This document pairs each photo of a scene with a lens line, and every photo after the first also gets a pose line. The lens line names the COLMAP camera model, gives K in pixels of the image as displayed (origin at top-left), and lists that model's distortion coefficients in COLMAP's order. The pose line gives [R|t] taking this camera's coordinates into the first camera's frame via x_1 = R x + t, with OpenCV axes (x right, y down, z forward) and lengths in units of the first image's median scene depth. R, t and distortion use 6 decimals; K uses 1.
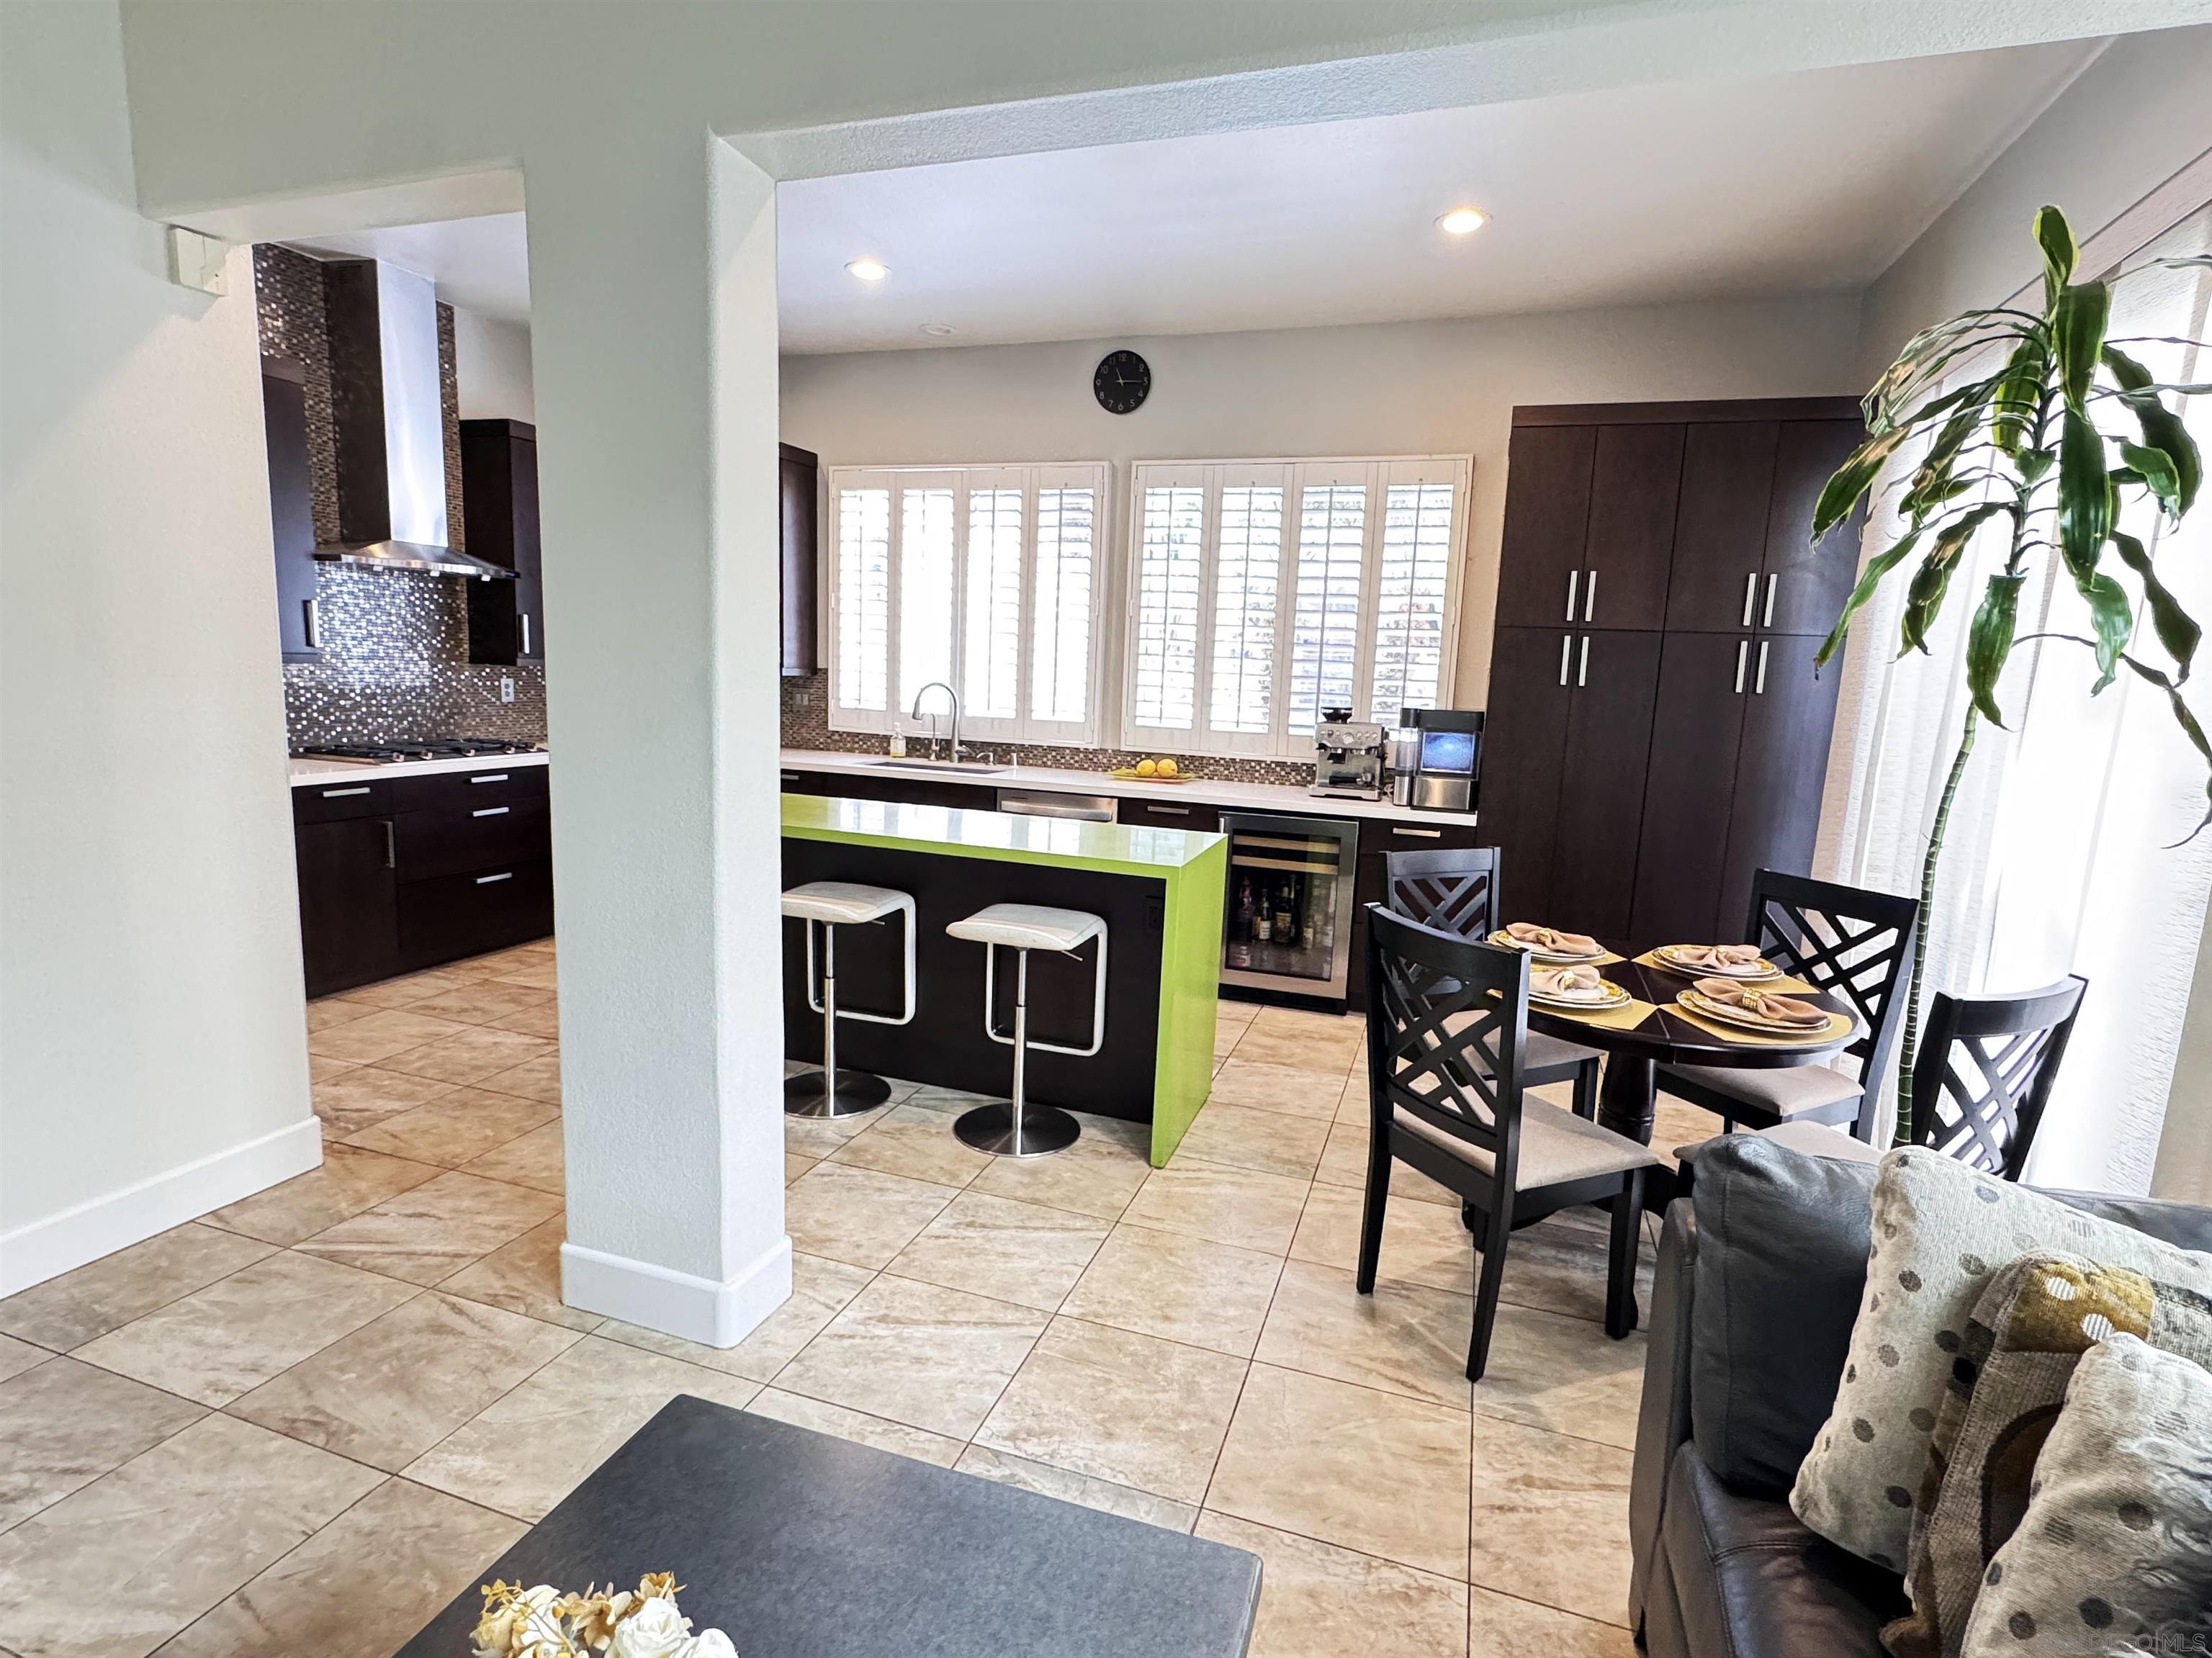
lens RADIAL K [[1090.3, 0, 1102.8], [0, 1090.3, 830.6], [0, 0, 1]] dist [-0.000189, -0.000044]
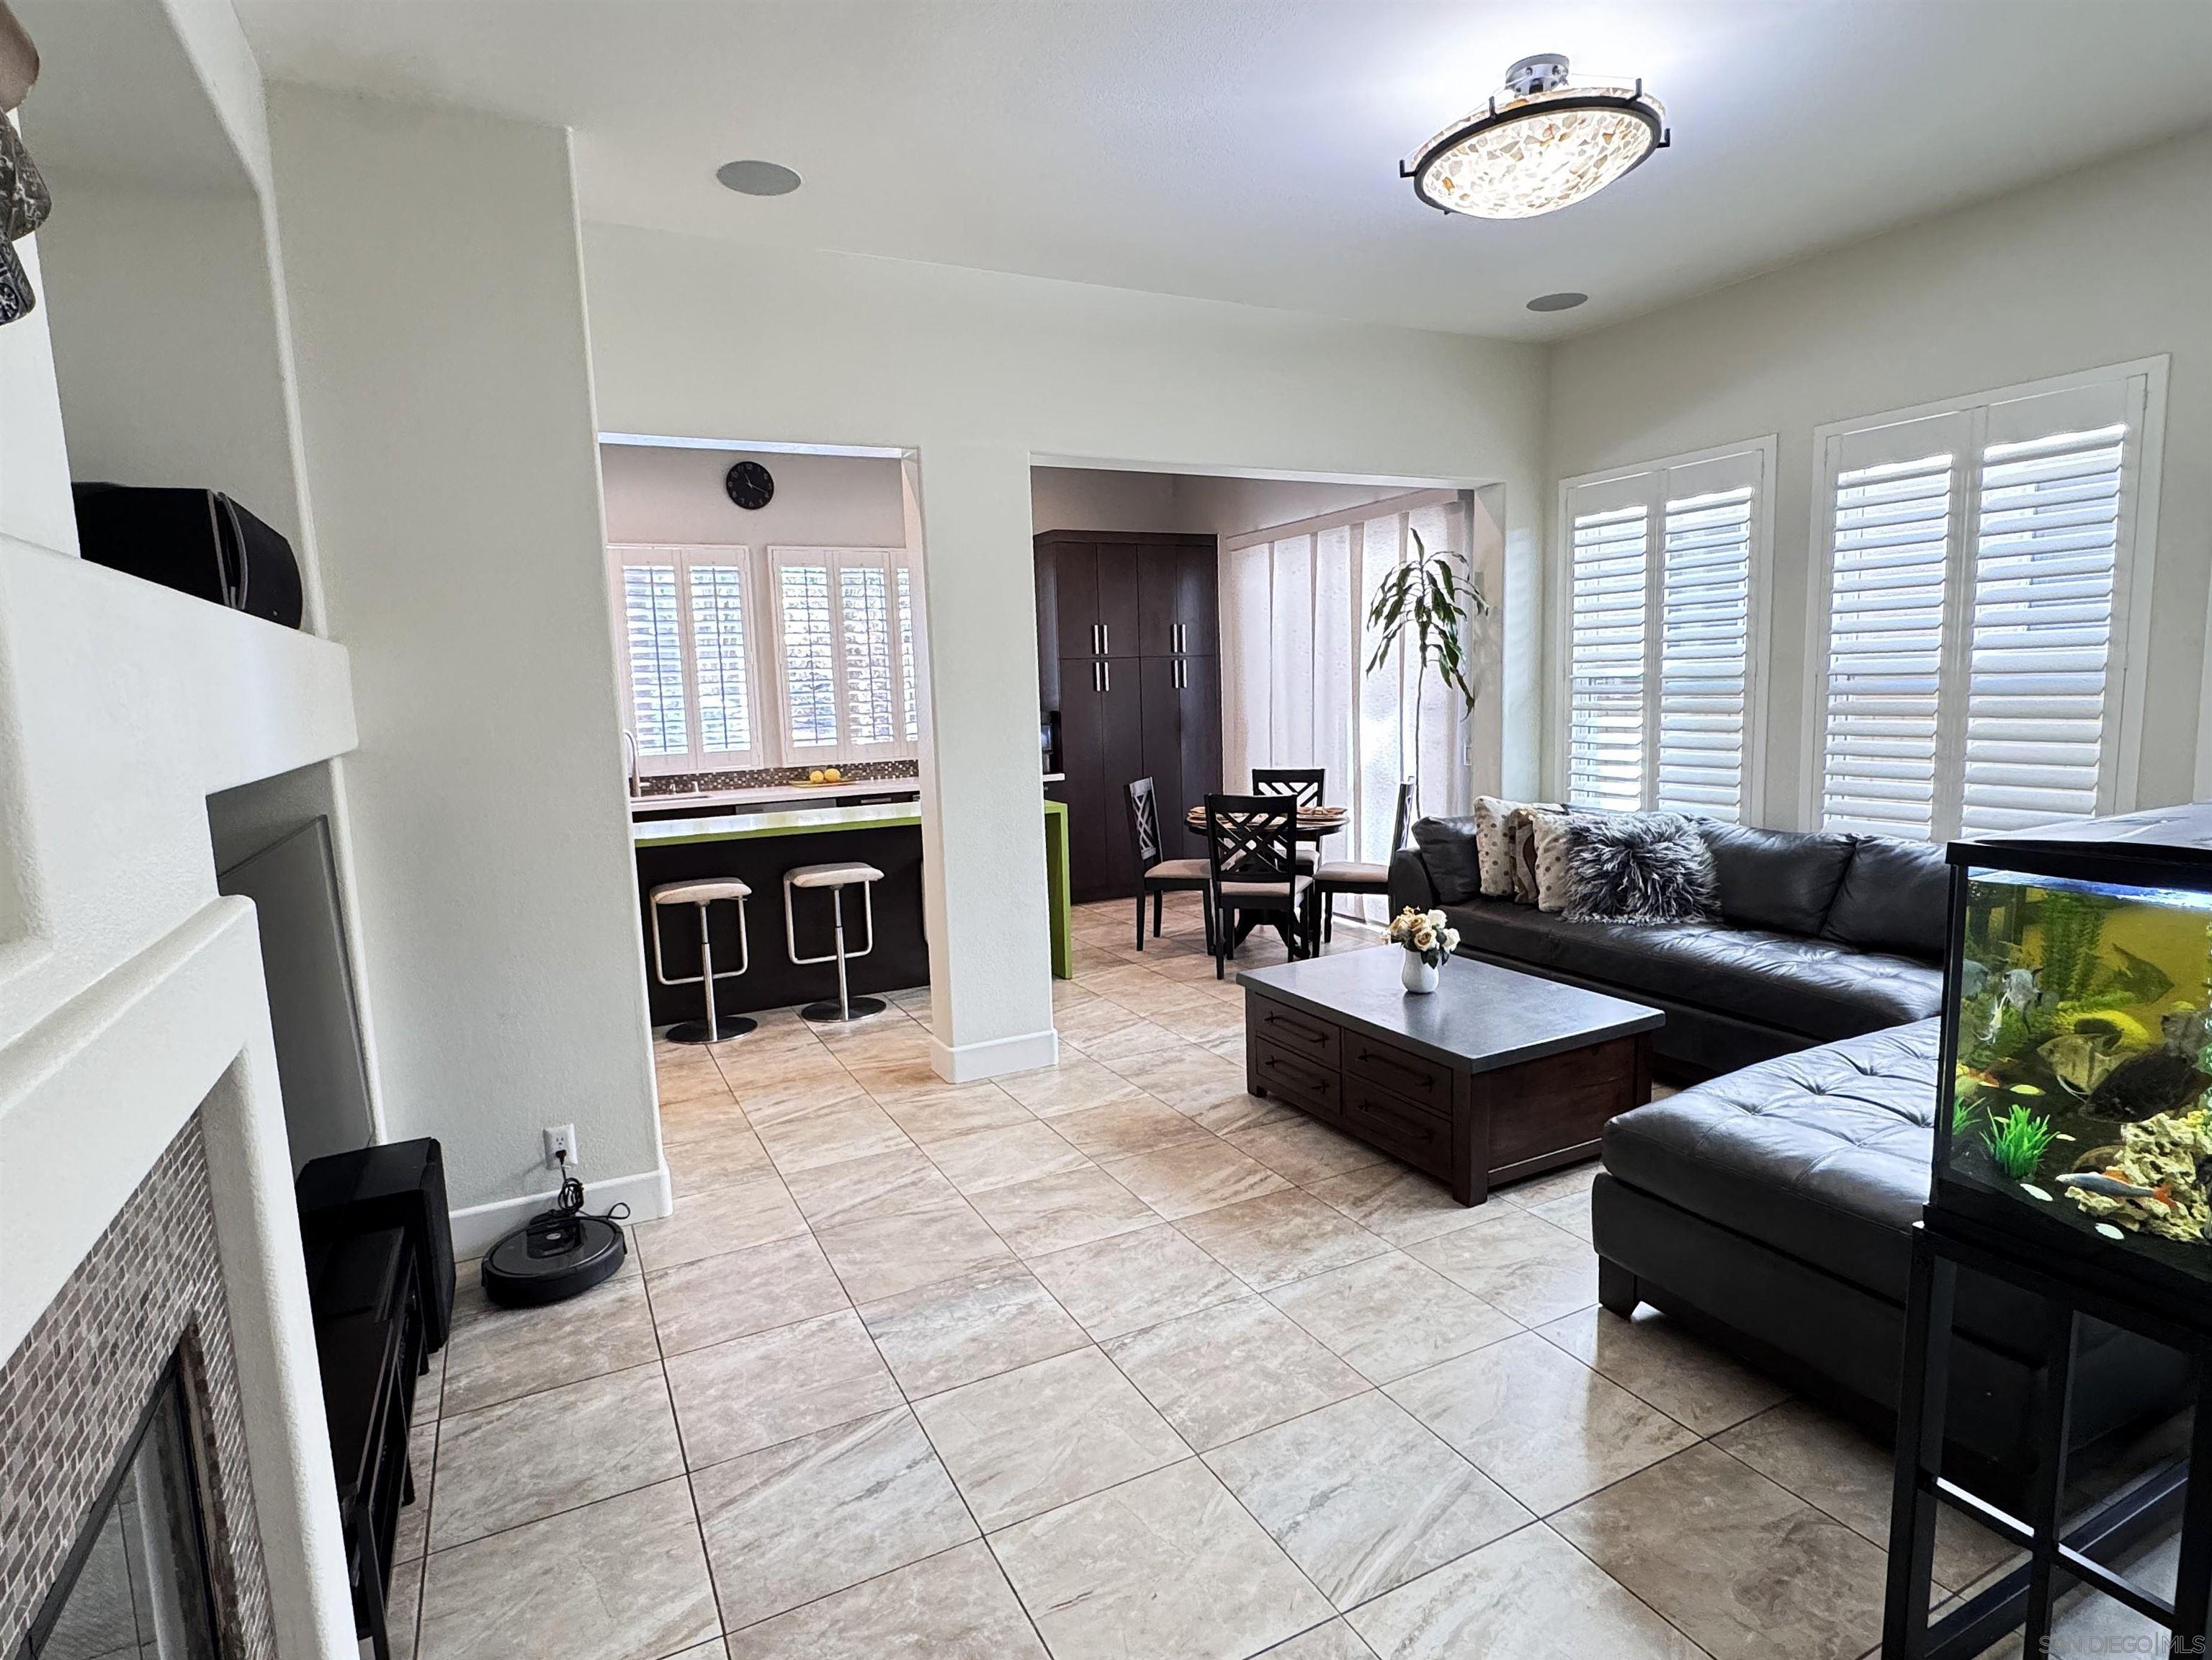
lens RADIAL K [[1090.5, 0, 1104.2], [0, 1090.5, 825.9], [0, 0, 1]] dist [-0.000189, -0.000044]
pose [[0.710620, -0.155681, 0.686136, -1.219452], [0.169226, 0.984403, 0.048092, -0.007772], [-0.682921, 0.081937, 0.725882, -0.374007]]
